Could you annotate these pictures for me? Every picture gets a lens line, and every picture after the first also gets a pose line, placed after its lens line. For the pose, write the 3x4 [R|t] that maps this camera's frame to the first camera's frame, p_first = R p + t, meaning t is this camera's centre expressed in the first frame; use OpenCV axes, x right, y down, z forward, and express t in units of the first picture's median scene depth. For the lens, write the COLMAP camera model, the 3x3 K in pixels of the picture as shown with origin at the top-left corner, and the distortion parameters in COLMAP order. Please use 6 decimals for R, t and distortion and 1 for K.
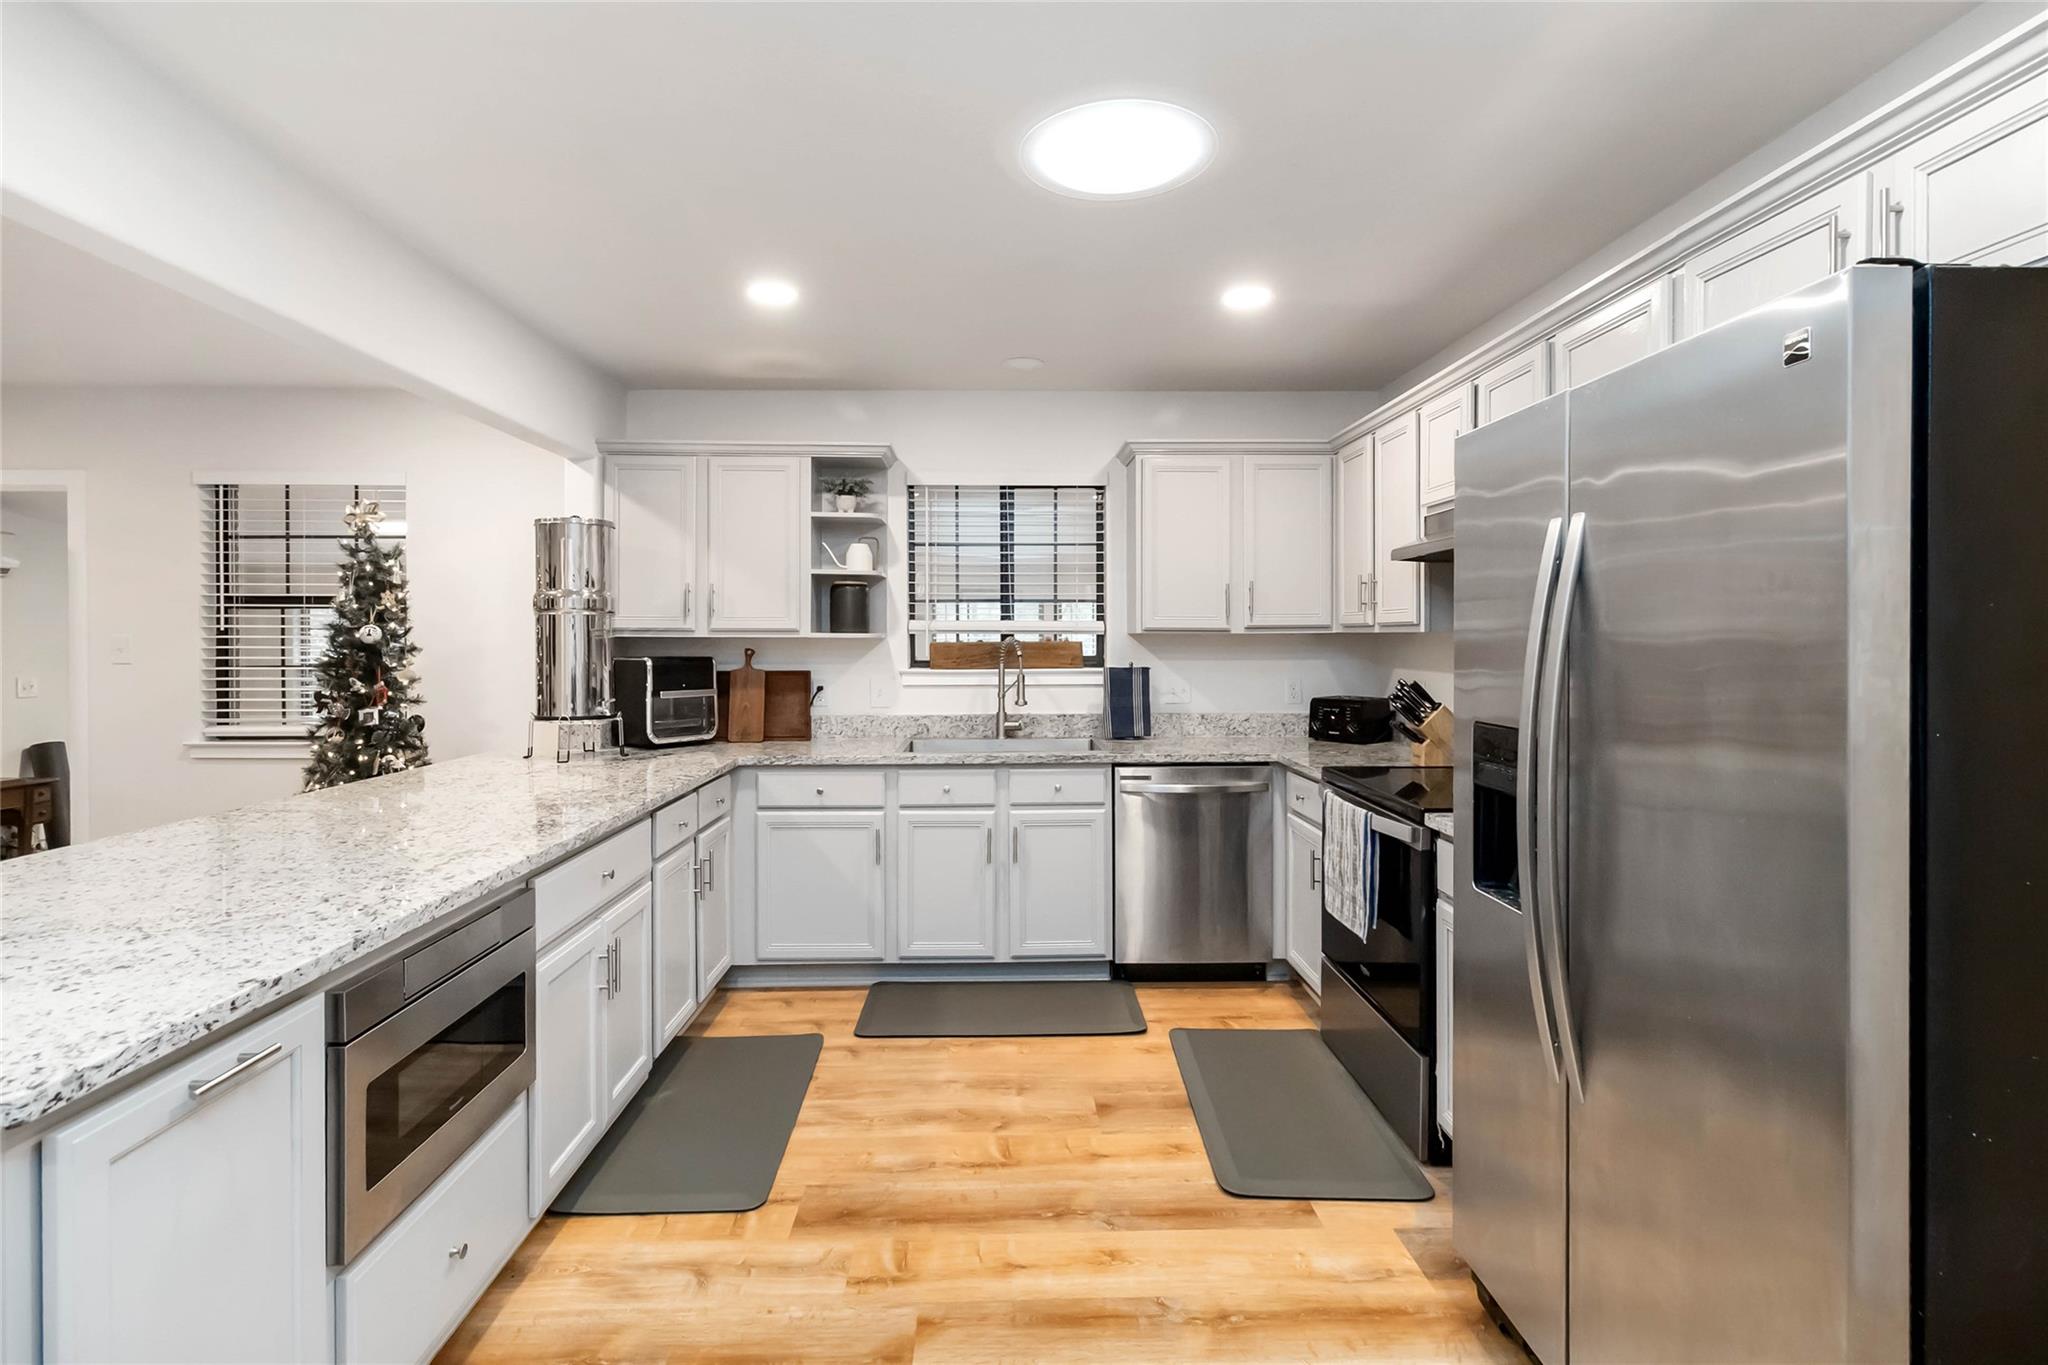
lens RADIAL K [[974.5, 0, 1010.2], [0, 974.5, 644.0], [0, 0, 1]] dist [0.004205, -0.000221]
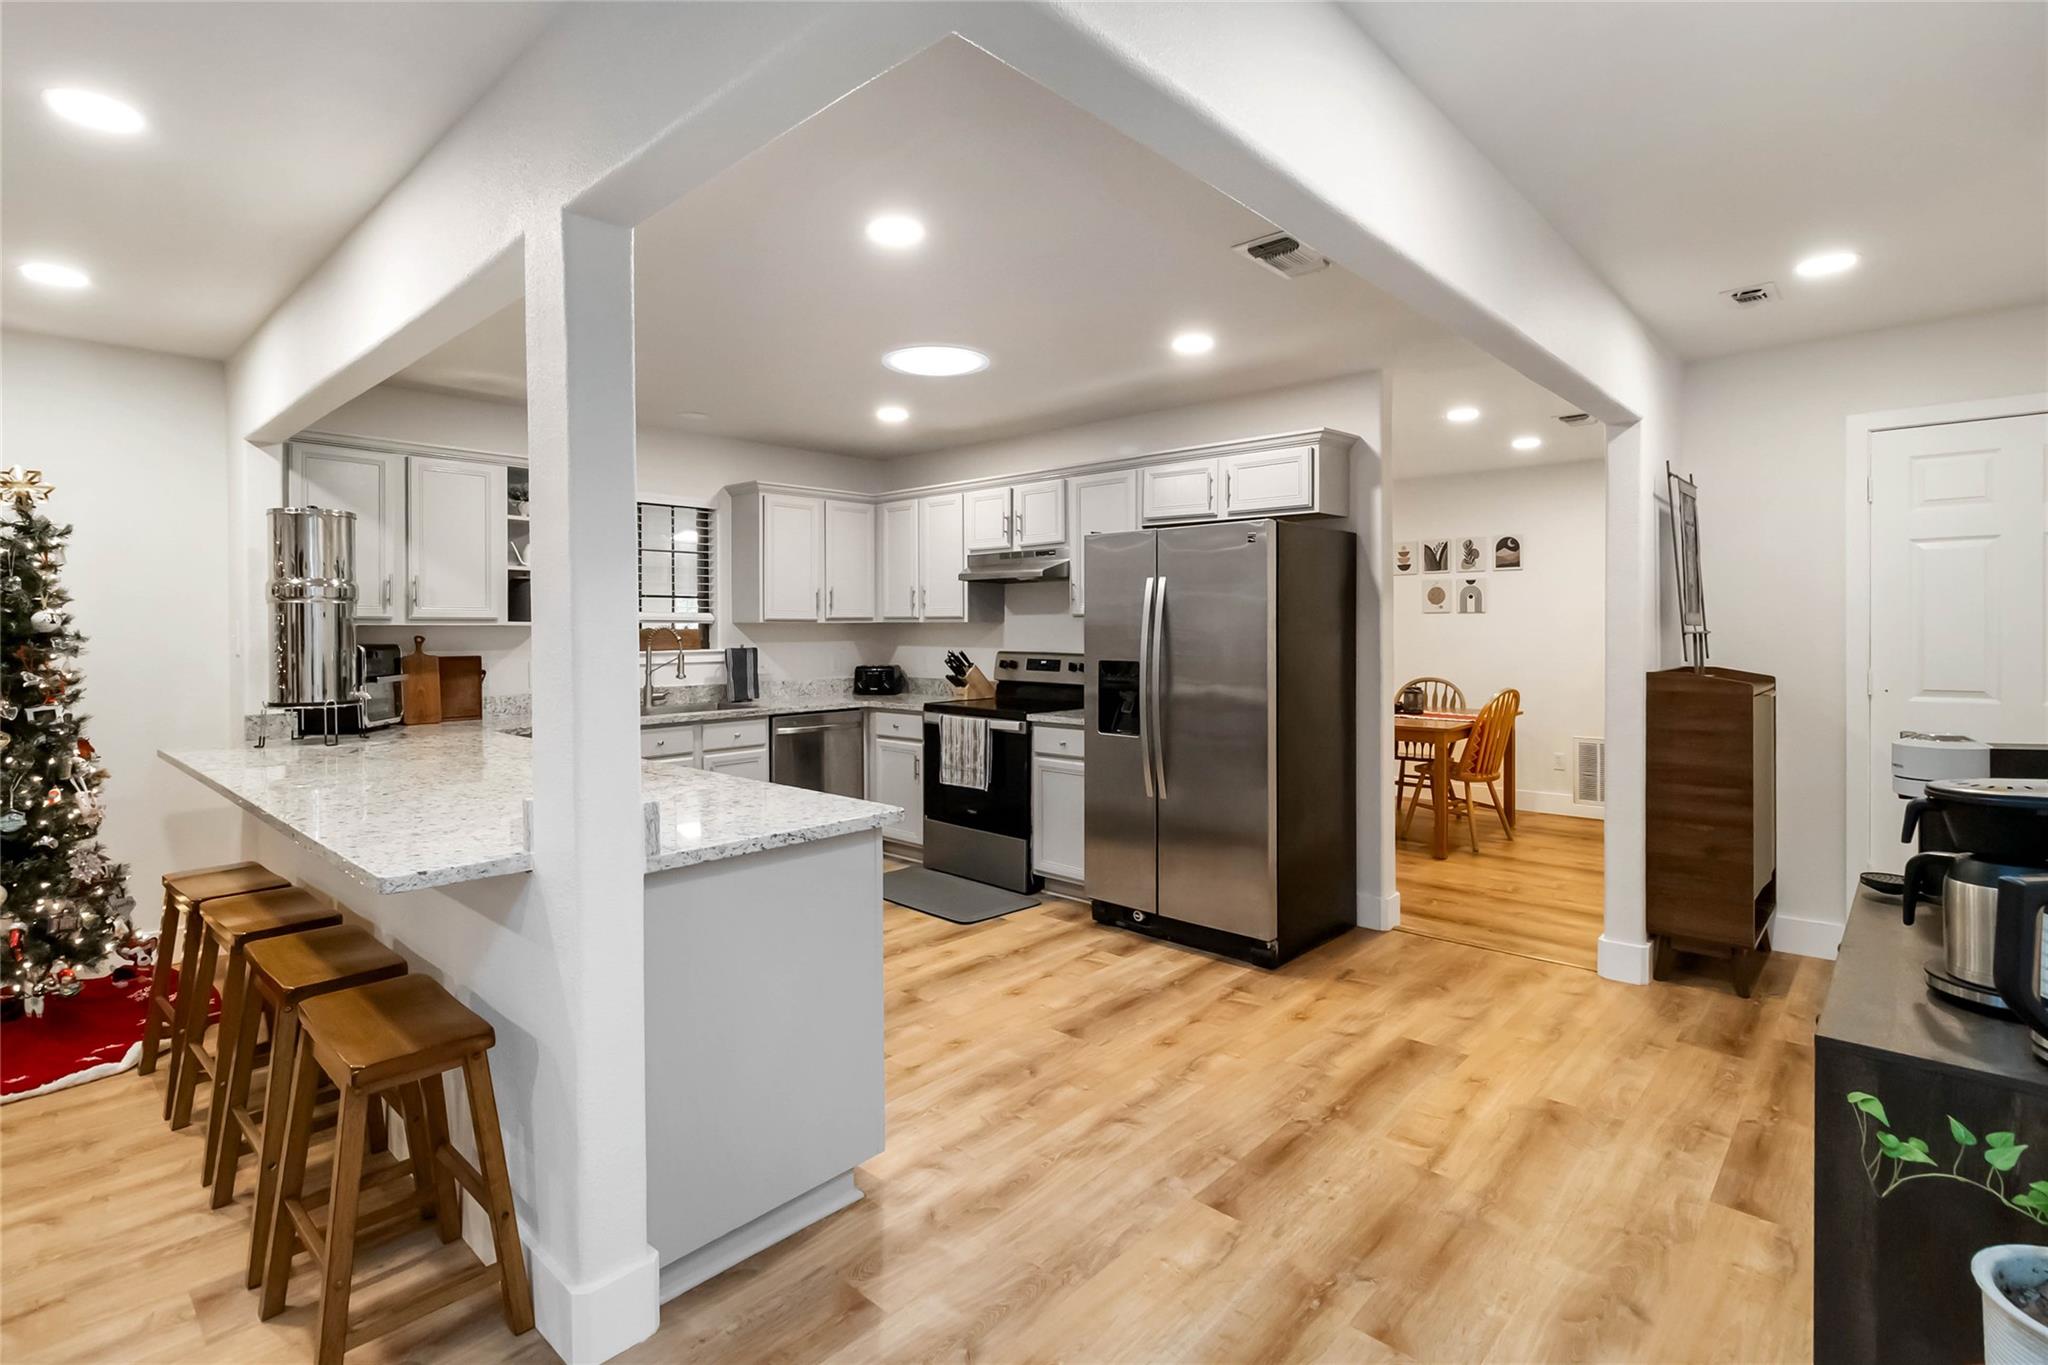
lens RADIAL K [[974.5, 0, 1010.2], [0, 974.5, 644.0], [0, 0, 1]] dist [0.004205, -0.000221]
pose [[0.702082, -0.013354, 0.711971, -0.612823], [0.006199, 0.999901, 0.012642, 0.003982], [-0.712070, -0.004463, 0.702095, -0.216671]]
